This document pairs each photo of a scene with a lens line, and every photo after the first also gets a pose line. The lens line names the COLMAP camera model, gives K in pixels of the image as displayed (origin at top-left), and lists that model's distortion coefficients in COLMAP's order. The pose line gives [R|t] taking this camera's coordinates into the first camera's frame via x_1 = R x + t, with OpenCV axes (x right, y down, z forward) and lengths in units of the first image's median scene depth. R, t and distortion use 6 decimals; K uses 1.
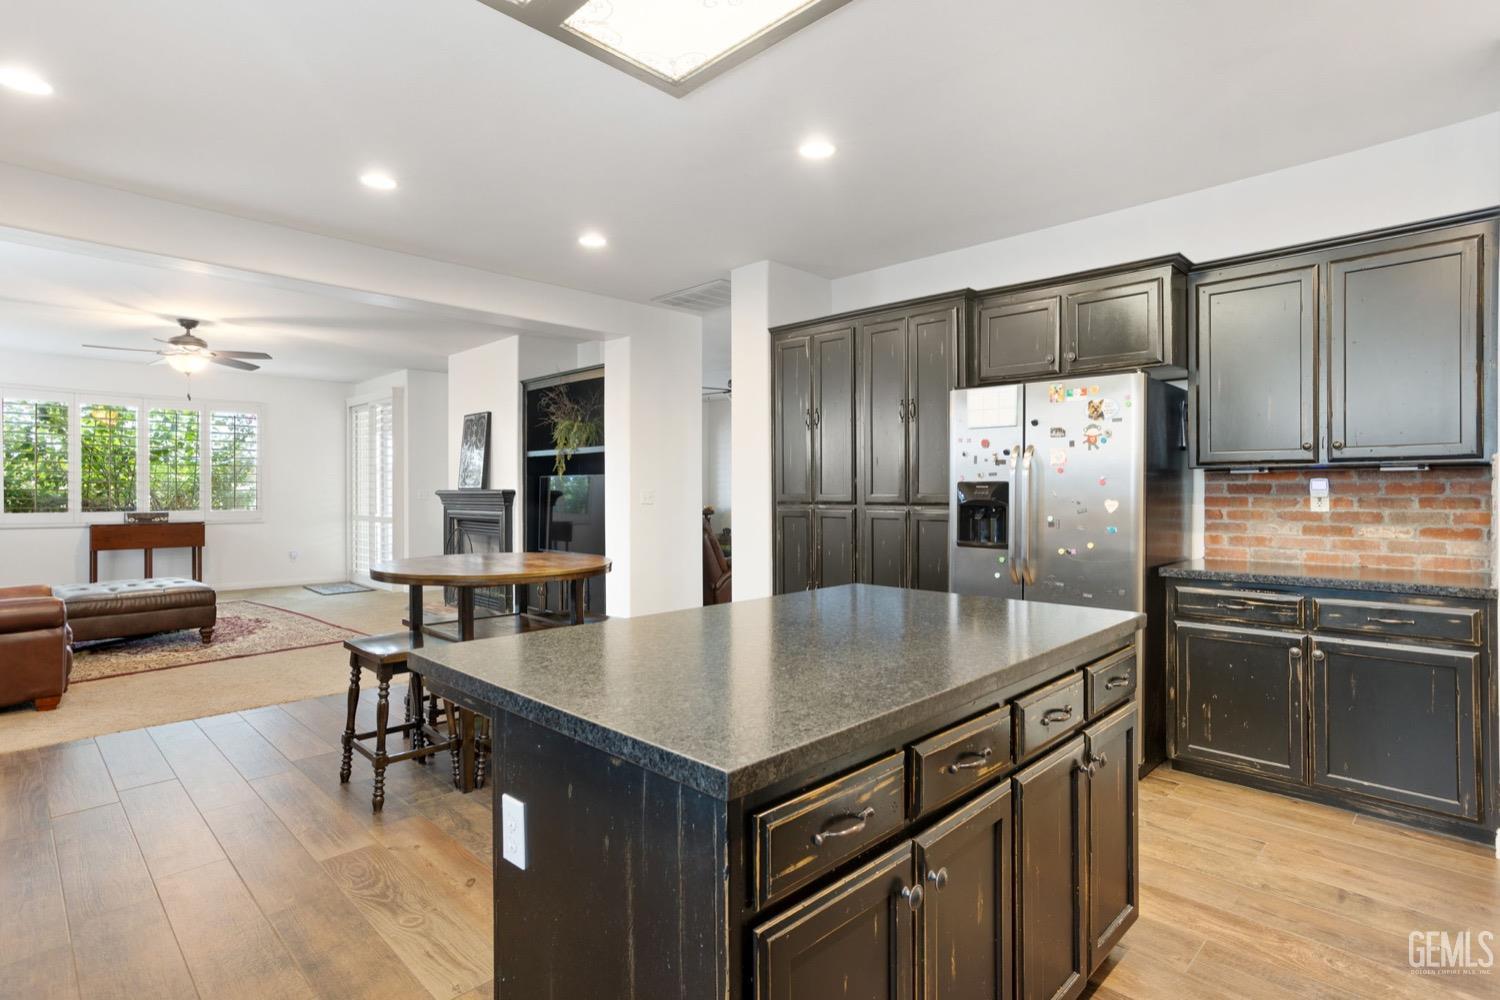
lens RADIAL K [[763.3, 0, 750.0], [0, 763.3, 500.0], [0, 0, 1]] dist [-0.039398, -0.000033]
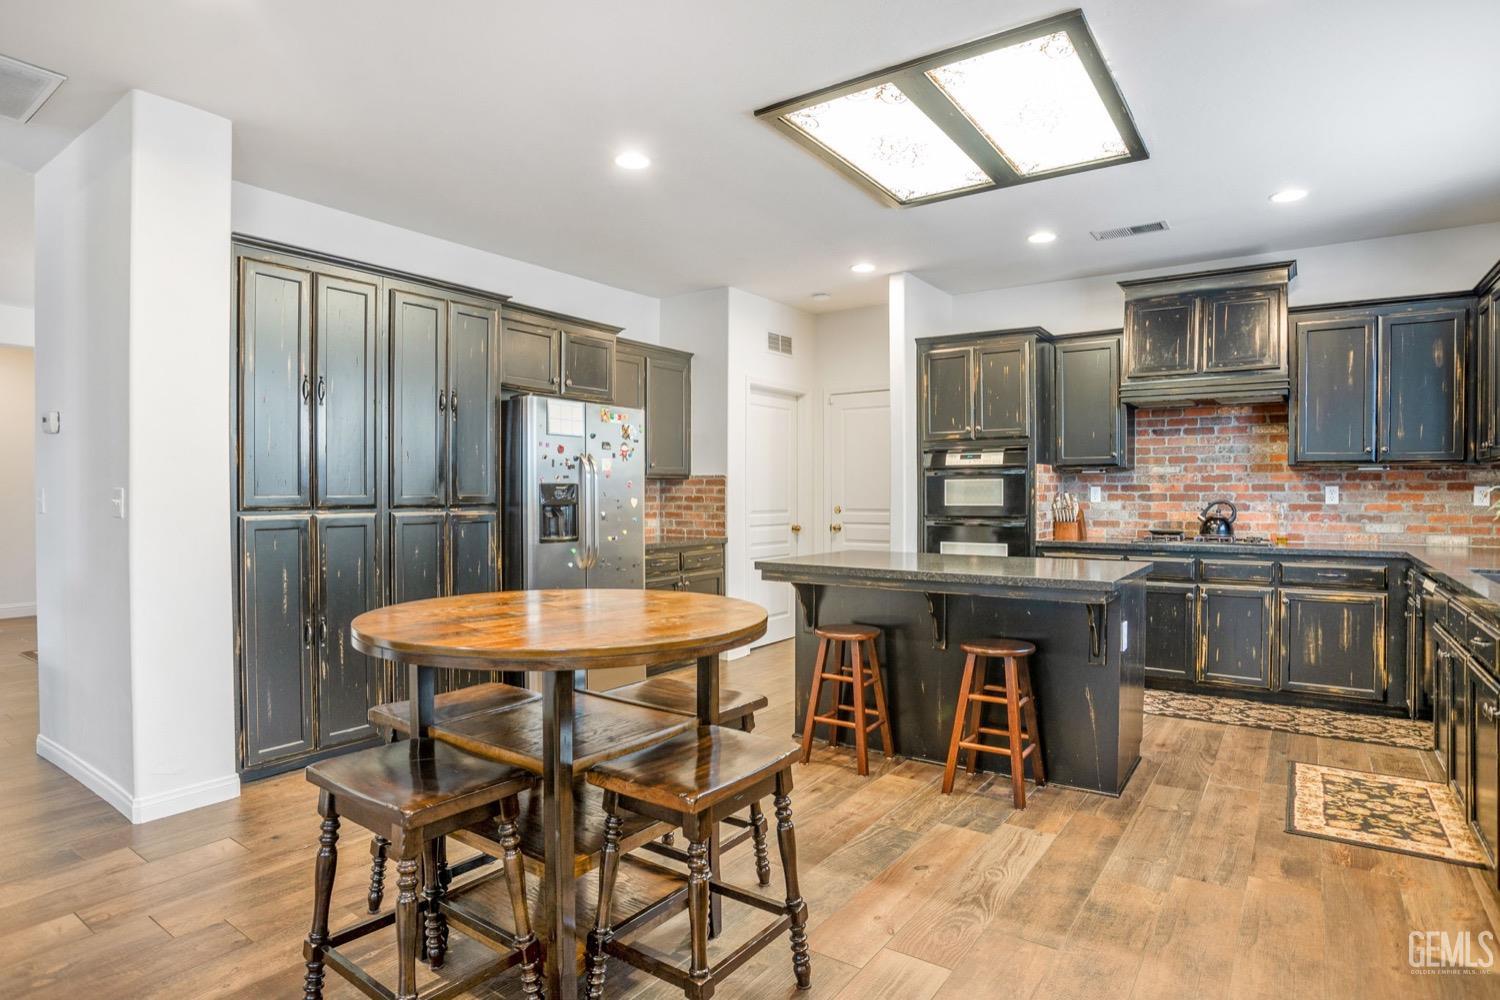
lens RADIAL K [[849.8, 0, 750.0], [0, 849.8, 500.0], [0, 0, 1]] dist [-0.072510, 0.035692]
pose [[-0.167054, -0.001898, 0.985946, -0.986767], [0.013702, 0.999897, 0.004247, -0.000991], [-0.985853, 0.014219, -0.167011, 0.953705]]
